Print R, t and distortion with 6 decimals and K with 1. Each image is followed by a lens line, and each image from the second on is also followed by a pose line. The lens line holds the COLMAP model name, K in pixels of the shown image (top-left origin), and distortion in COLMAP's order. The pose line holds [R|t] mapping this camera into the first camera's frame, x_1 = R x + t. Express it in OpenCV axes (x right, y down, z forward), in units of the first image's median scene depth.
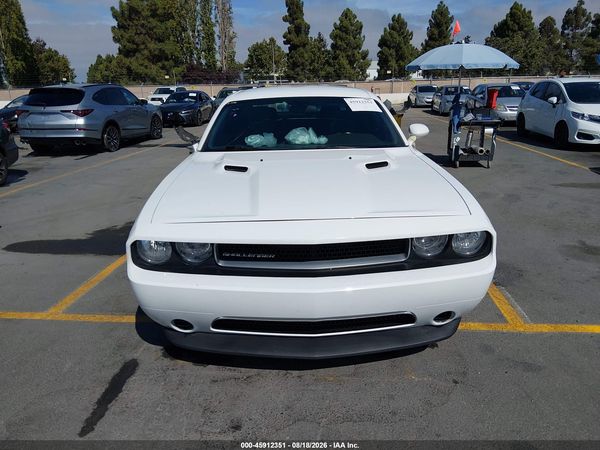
lens RADIAL K [[454.5, 0, 301.8], [0, 454.5, 225.7], [0, 0, 1]] dist [0.046181, -0.076453]
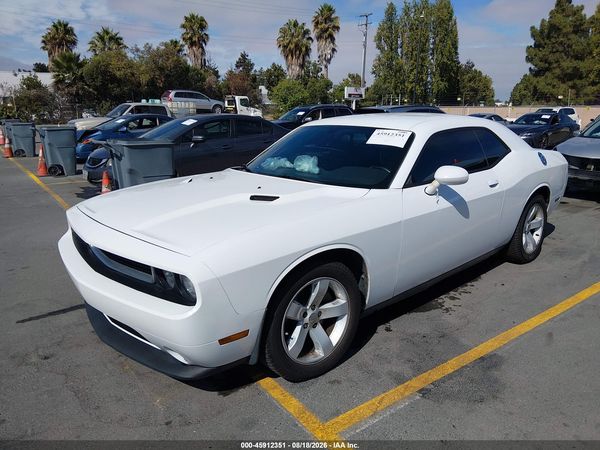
lens RADIAL K [[454.5, 0, 301.8], [0, 454.5, 225.7], [0, 0, 1]] dist [0.046181, -0.076453]
pose [[0.662373, 0.205814, -0.720349, 0.051692], [-0.233126, 0.970410, 0.062897, -0.008666], [0.711980, 0.126270, 0.690754, 0.021884]]
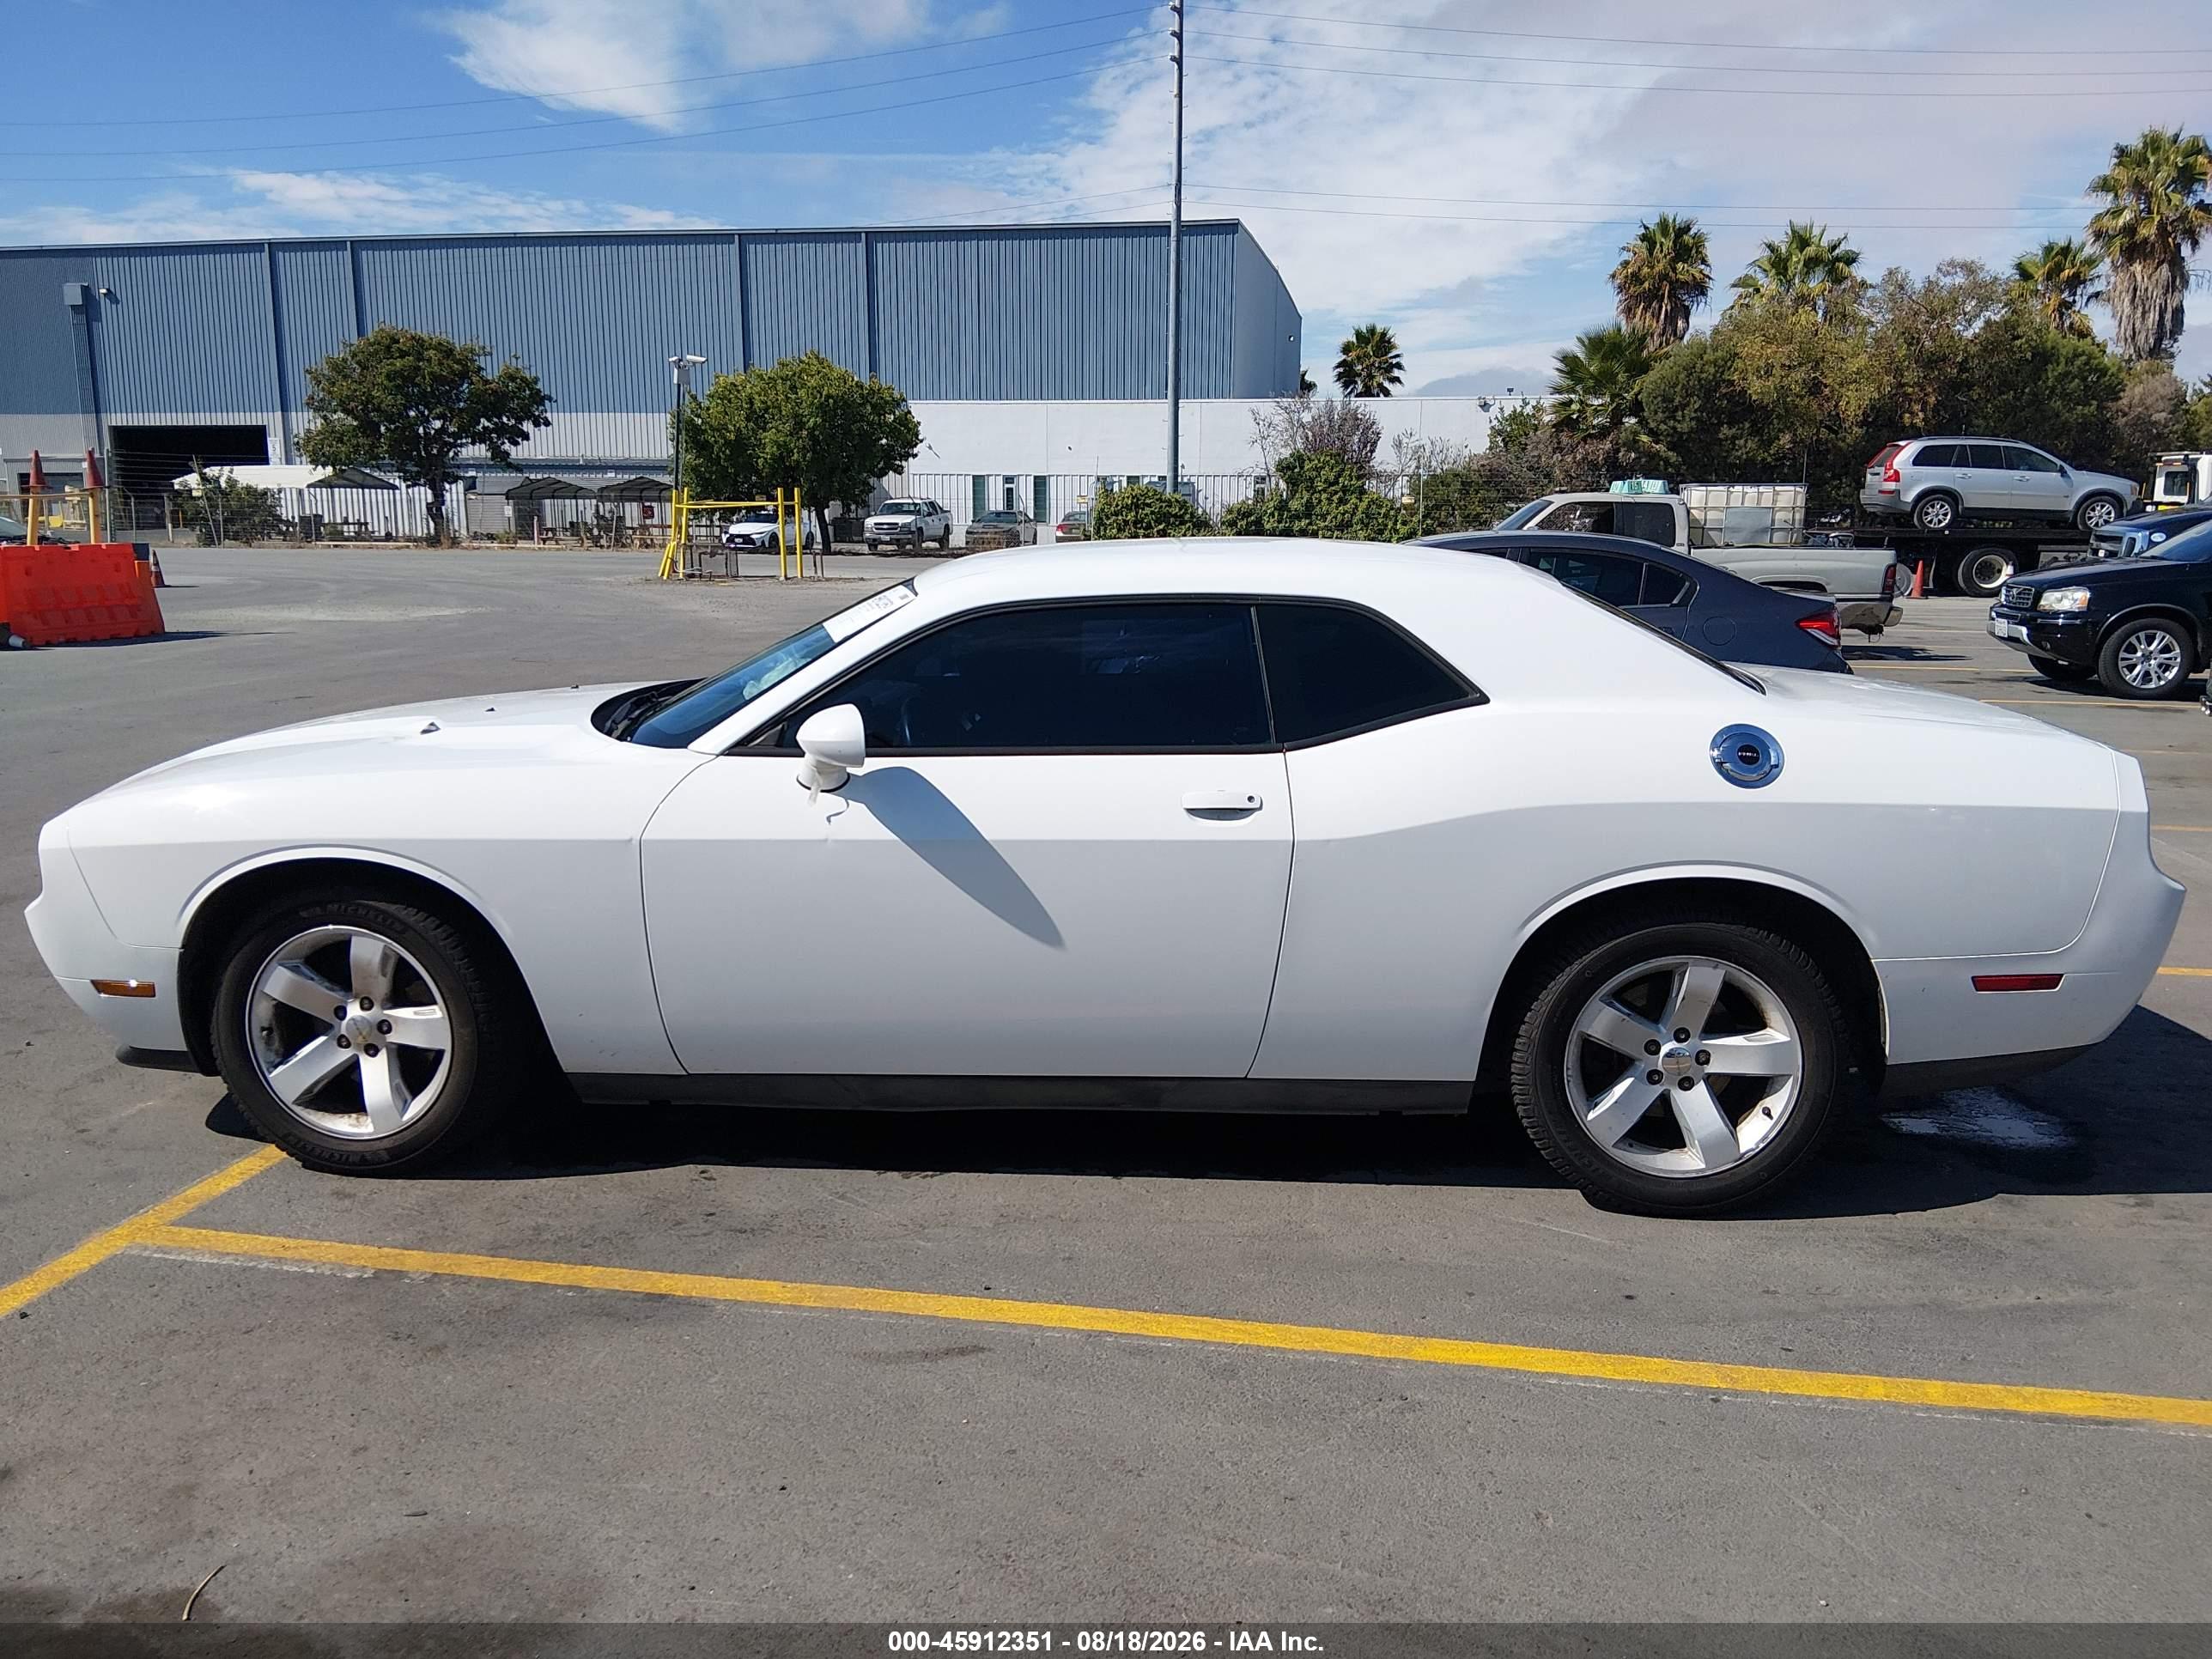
lens RADIAL K [[1675.7, 0, 1112.7], [0, 1675.7, 832.0], [0, 0, 1]] dist [0.046181, -0.076453]
pose [[-0.093342, 0.208638, -0.973528, 0.087727], [-0.291879, 0.929102, 0.227102, -0.031450], [0.951890, 0.305351, -0.025827, 0.091030]]
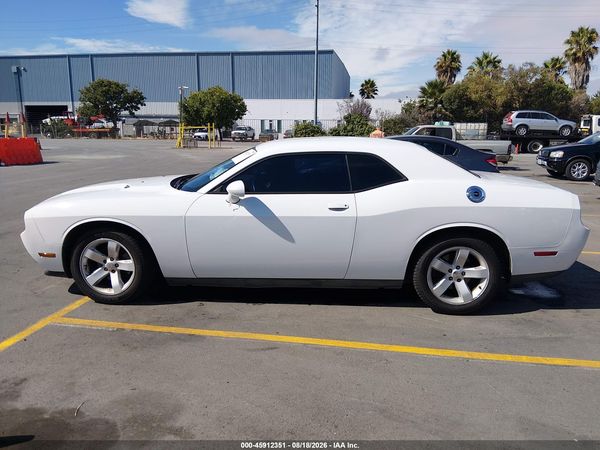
lens RADIAL K [[454.5, 0, 301.8], [0, 454.5, 225.7], [0, 0, 1]] dist [0.046181, -0.076453]
pose [[-0.085383, 0.226904, -0.970167, 0.090211], [-0.295406, 0.924176, 0.242146, -0.030975], [0.951549, 0.307269, -0.011880, 0.089470]]
